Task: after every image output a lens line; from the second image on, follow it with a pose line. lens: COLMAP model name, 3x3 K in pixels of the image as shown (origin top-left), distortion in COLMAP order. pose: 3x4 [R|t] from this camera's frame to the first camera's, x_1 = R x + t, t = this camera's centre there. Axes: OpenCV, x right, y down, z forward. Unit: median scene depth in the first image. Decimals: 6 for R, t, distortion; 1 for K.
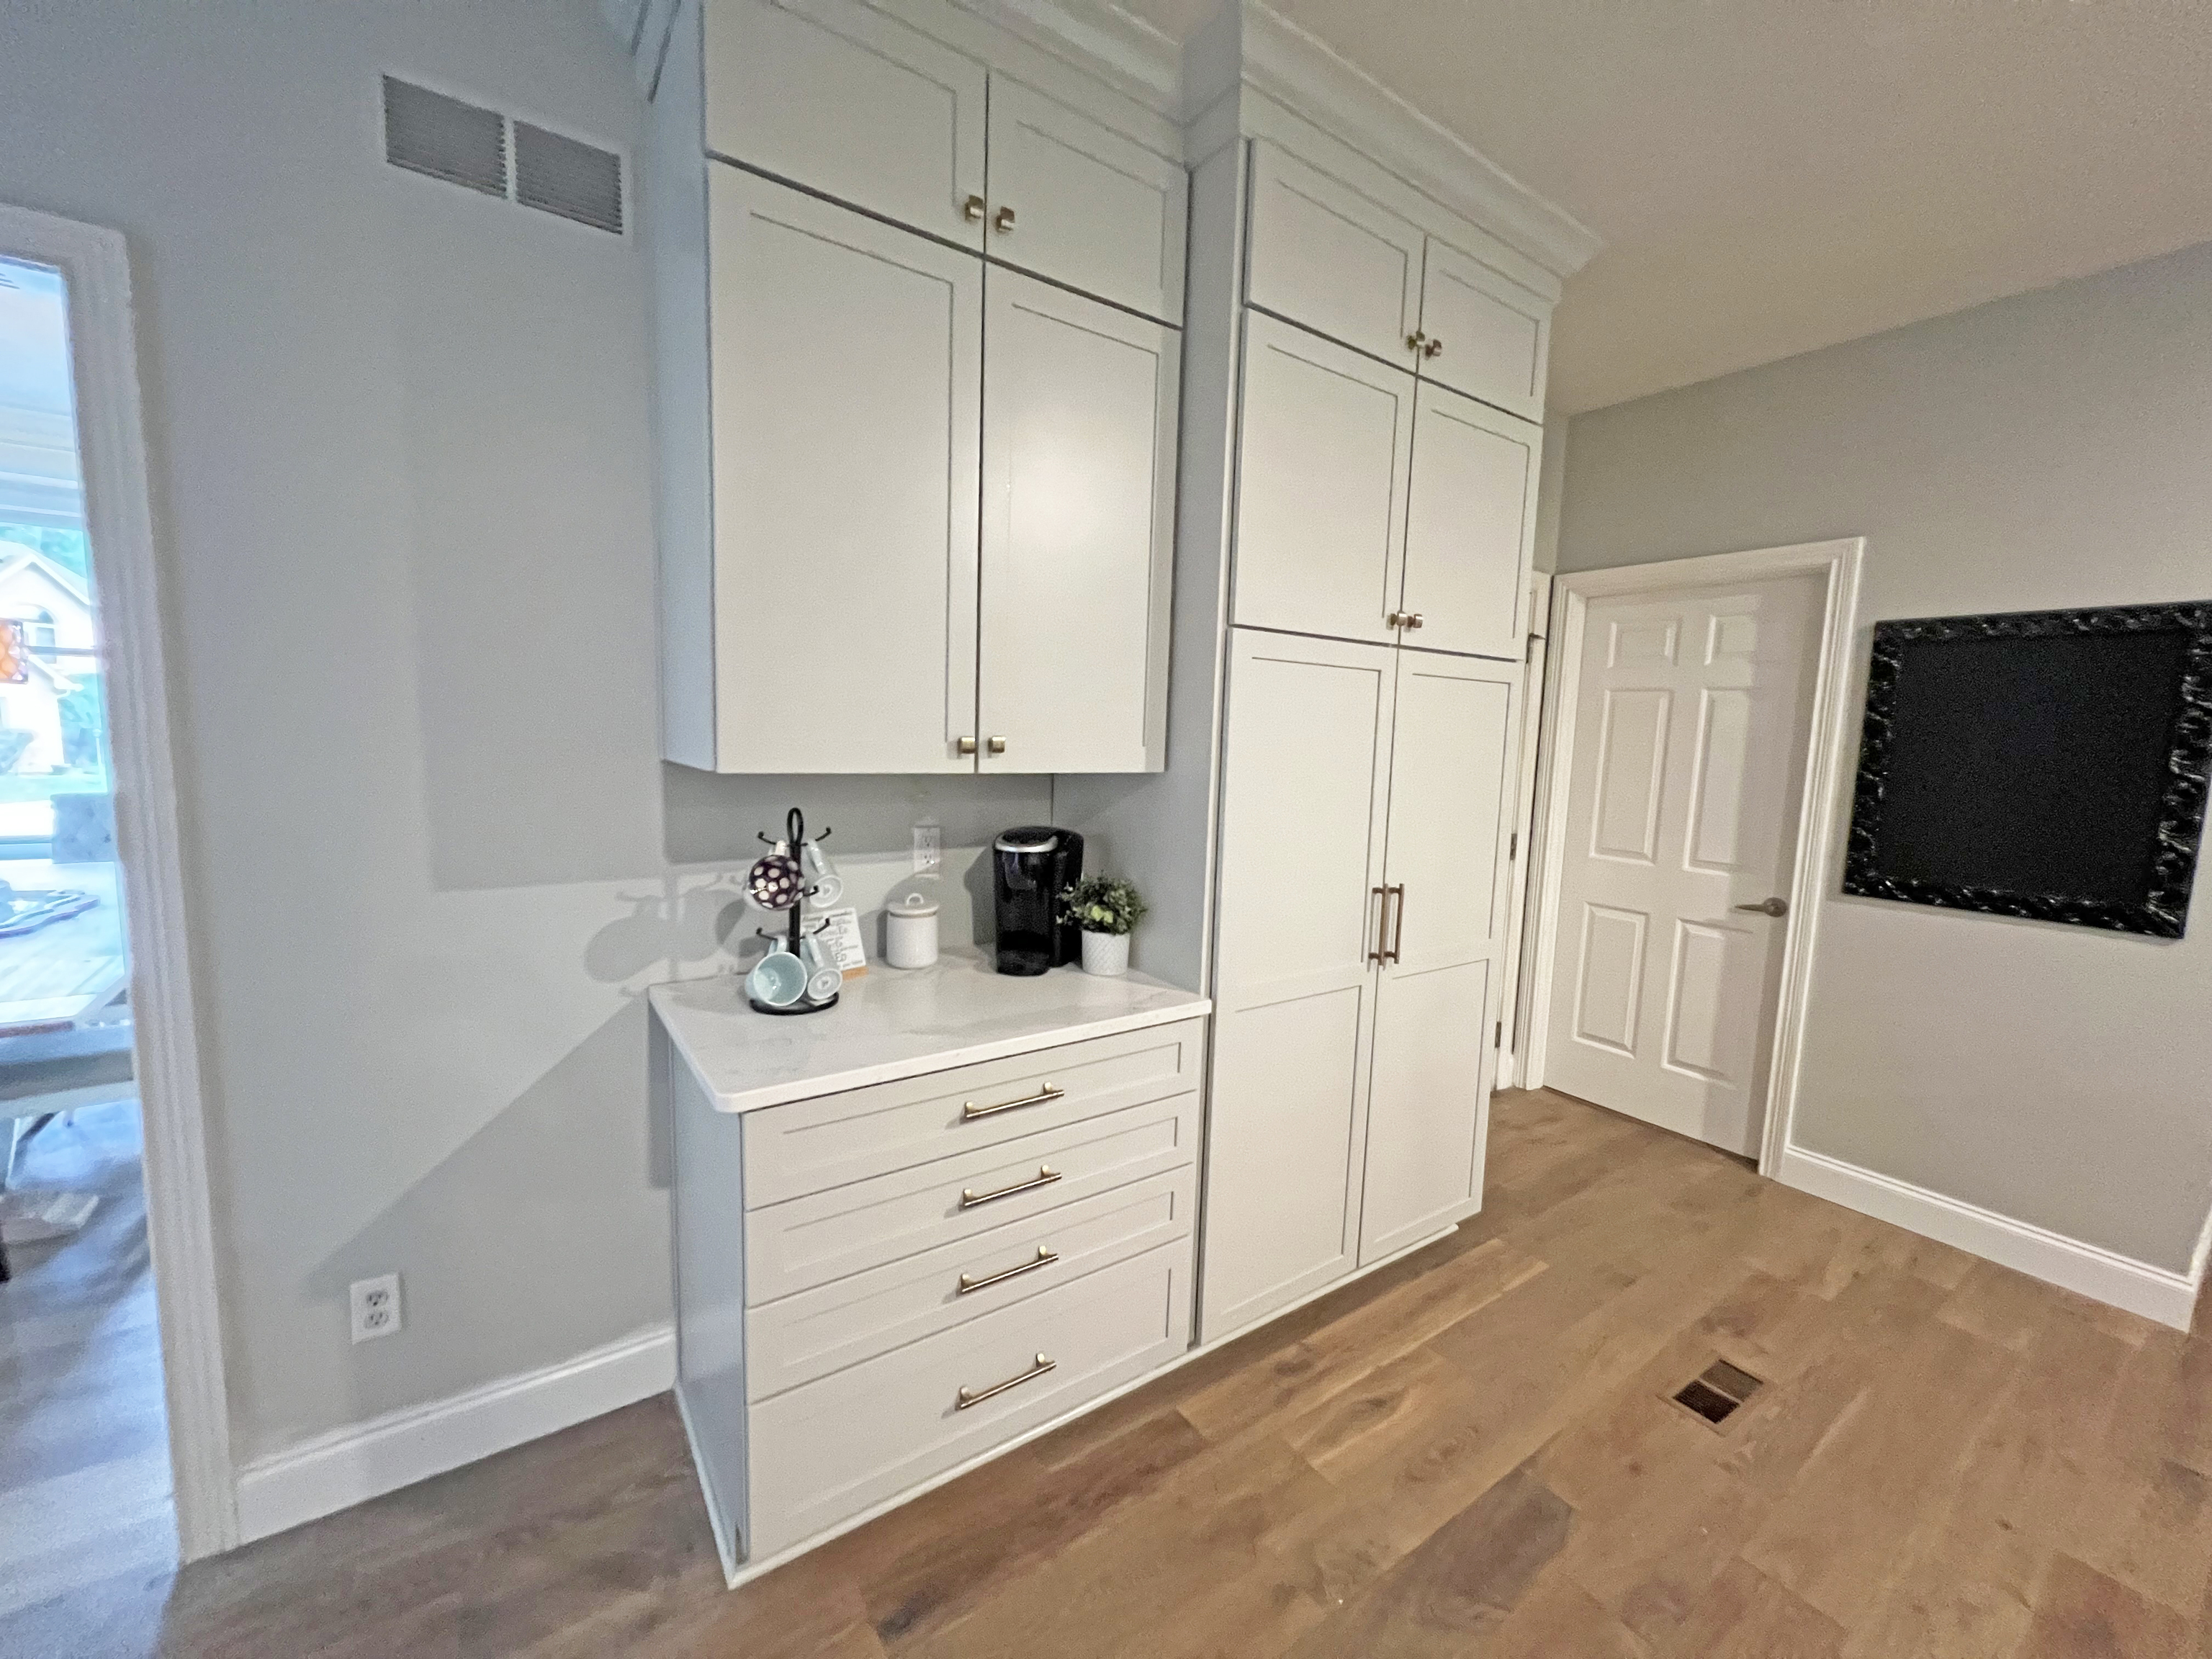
lens RADIAL K [[884.7, 0, 1107.0], [0, 884.7, 829.9], [0, 0, 1]] dist [-0.001517, 0.000783]
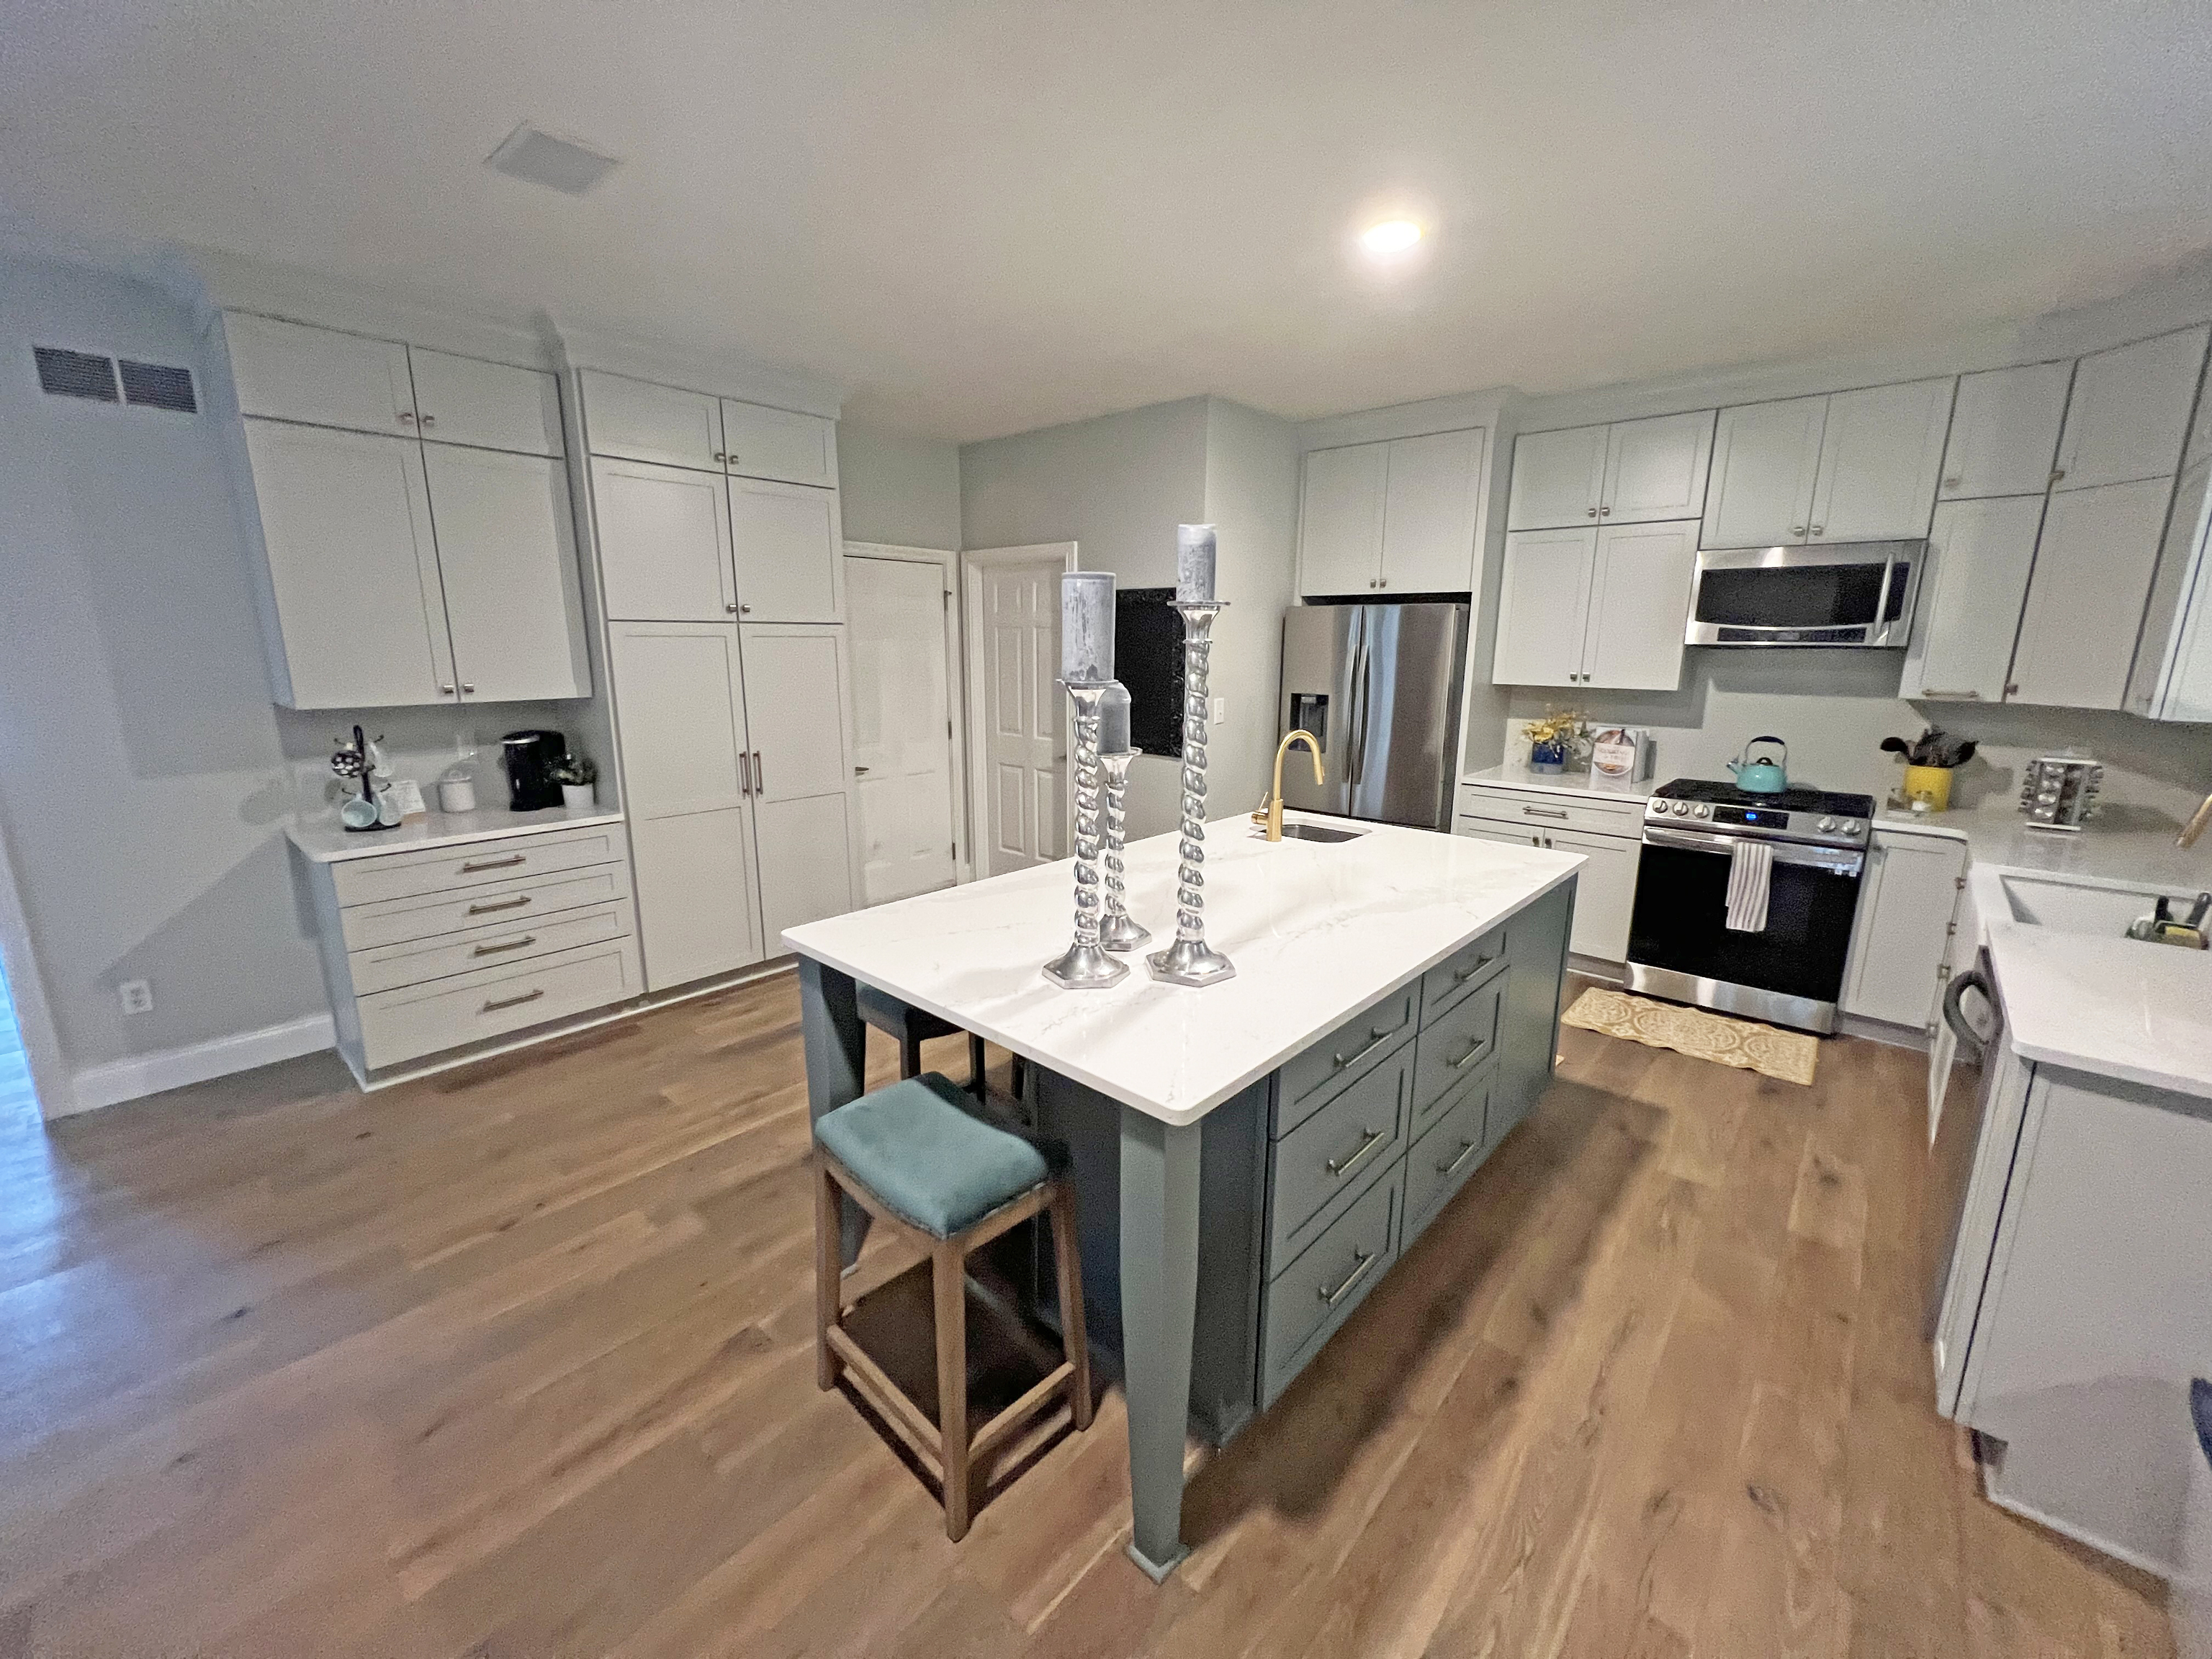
lens RADIAL K [[893.2, 0, 1105.9], [0, 893.2, 827.8], [0, 0, 1]] dist [0.002575, 0.000155]
pose [[0.970721, -0.077245, 0.227451, 0.679902], [0.053446, 0.992604, 0.109002, 0.062876], [-0.234188, -0.093655, 0.967670, -1.138190]]
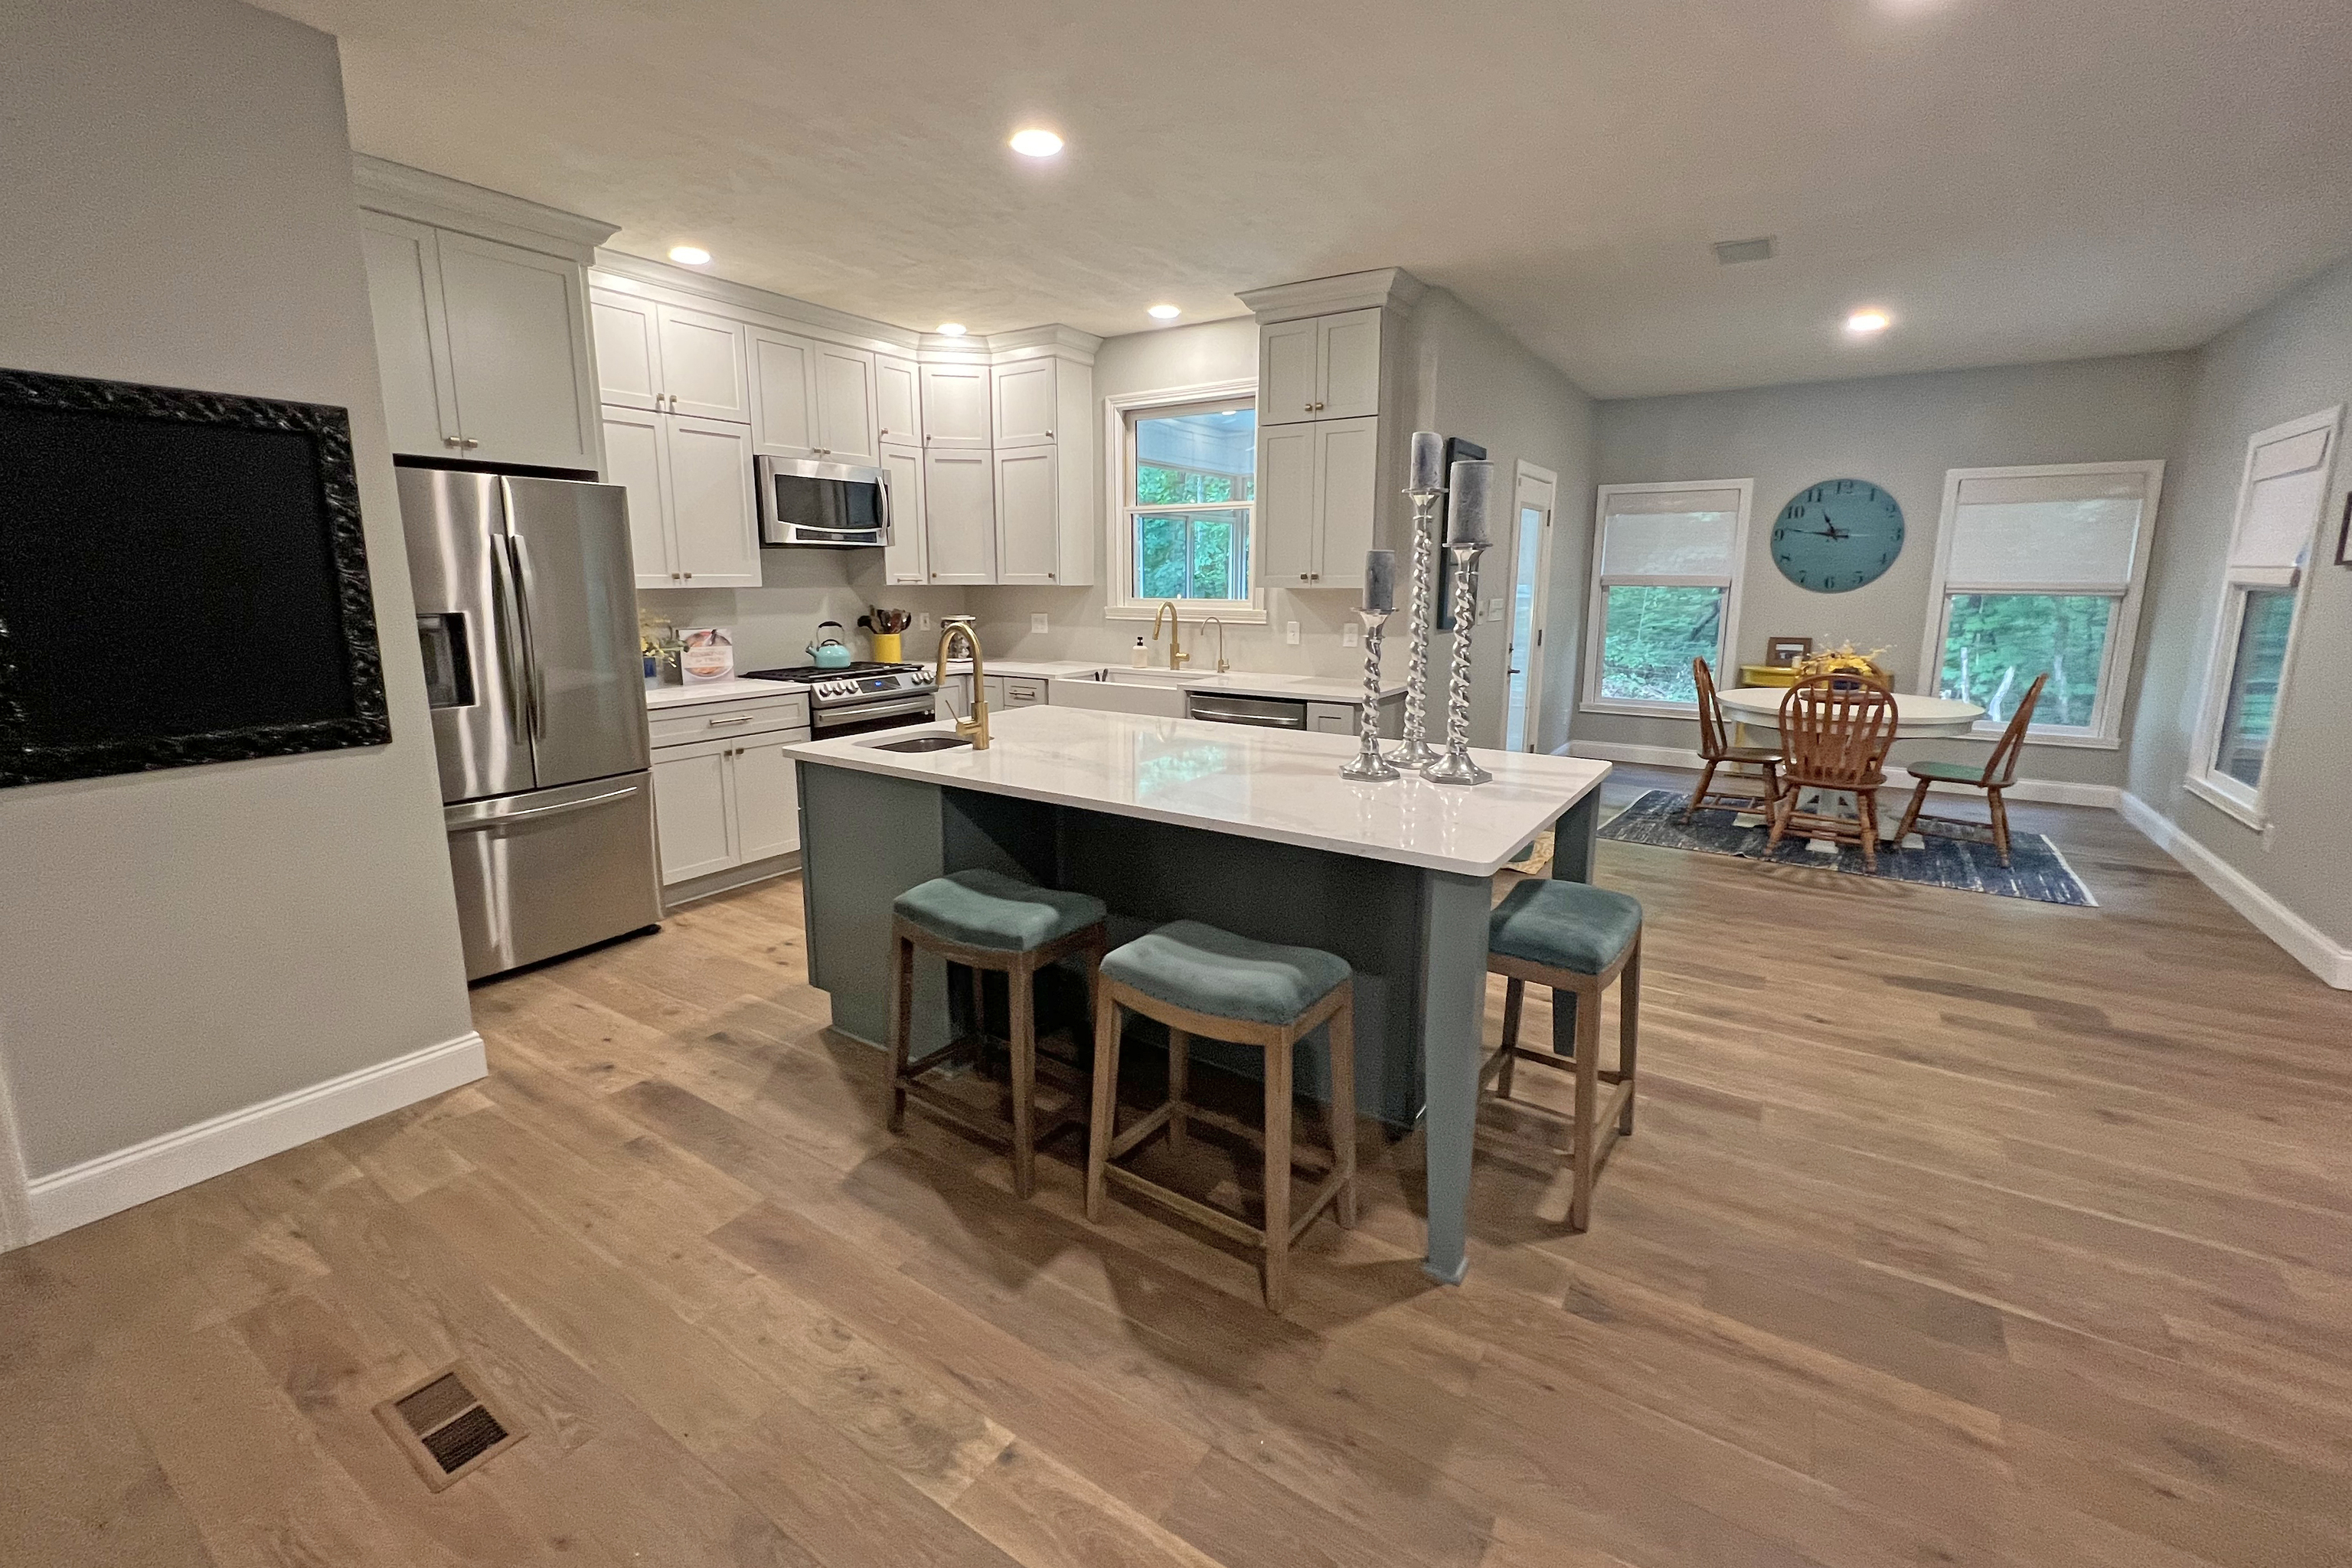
lens RADIAL K [[999.4, 0, 1178.7], [0, 999.4, 752.8], [0, 0, 1]] dist [0.000298, 0.000226]
pose [[-0.388753, -0.196404, 0.900165, -0.230901], [0.086312, 0.964955, 0.247816, -0.086097], [-0.917290, 0.174034, -0.358177, 0.667359]]
